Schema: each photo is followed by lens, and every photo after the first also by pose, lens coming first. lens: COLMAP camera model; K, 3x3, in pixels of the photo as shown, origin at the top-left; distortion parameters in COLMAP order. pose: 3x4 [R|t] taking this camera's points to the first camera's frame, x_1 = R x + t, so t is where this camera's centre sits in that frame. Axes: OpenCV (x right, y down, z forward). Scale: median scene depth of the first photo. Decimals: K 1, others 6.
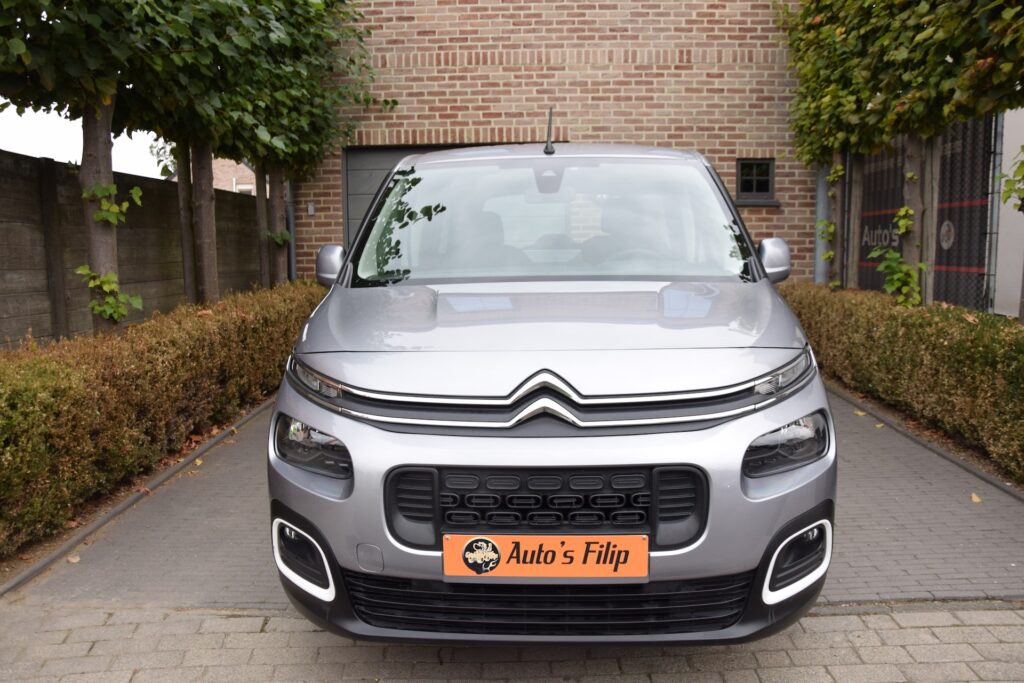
lens RADIAL K [[811.2, 0, 513.0], [0, 811.2, 348.3], [0, 0, 1]] dist [-0.151296, 0.111565]
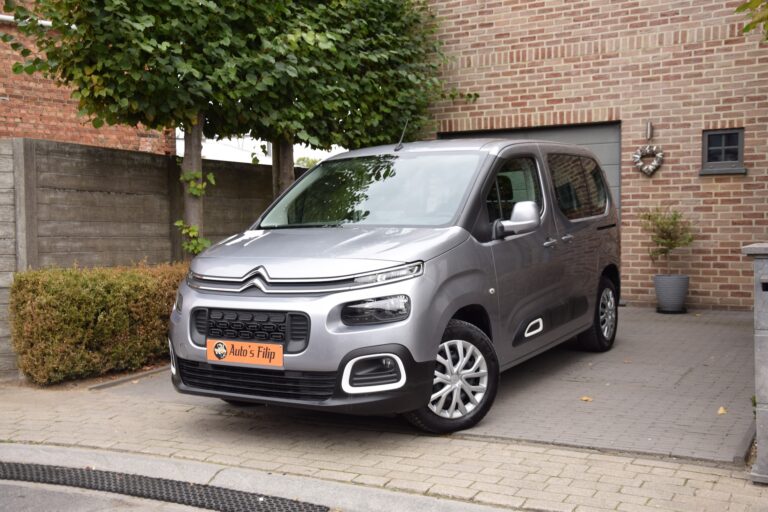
lens RADIAL K [[851.9, 0, 384.4], [0, 851.9, 257.9], [0, 0, 1]] dist [0.075534, 0.000000]
pose [[0.886280, 0.022752, -0.462591, 0.338719], [-0.059344, 0.996138, -0.064704, 0.032620], [0.459333, 0.084798, 0.884207, -0.201741]]
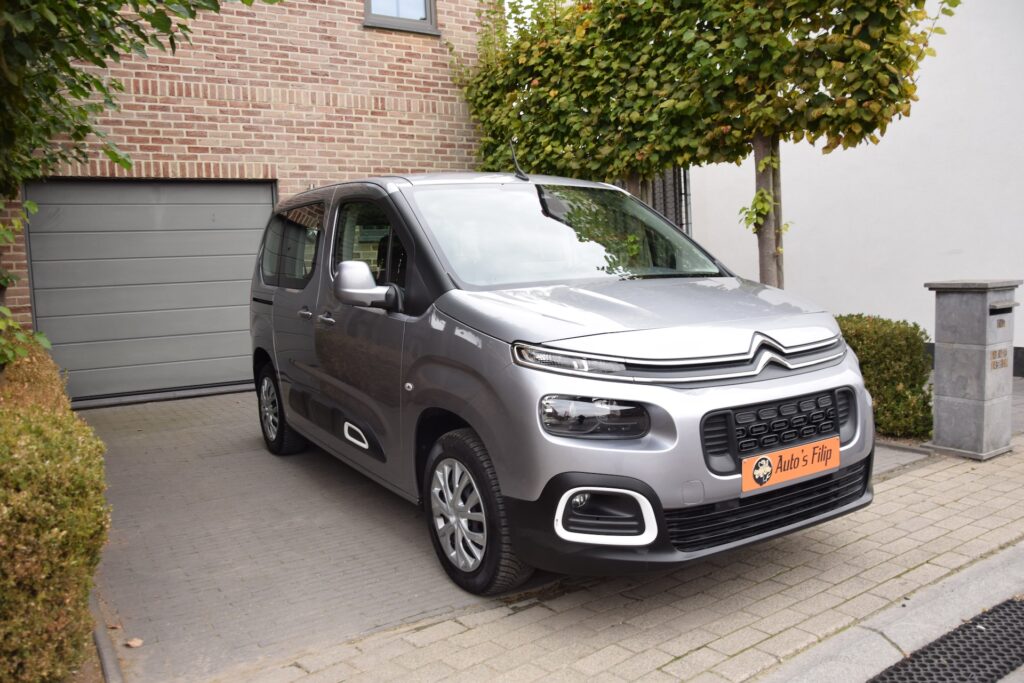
lens RADIAL K [[811.2, 0, 515.4], [0, 811.2, 348.9], [0, 0, 1]] dist [-0.151296, 0.111565]
pose [[0.818927, -0.073656, 0.569151, -0.270312], [0.107824, 0.993816, -0.026531, 0.011761], [-0.563677, 0.083095, 0.821805, 0.031402]]
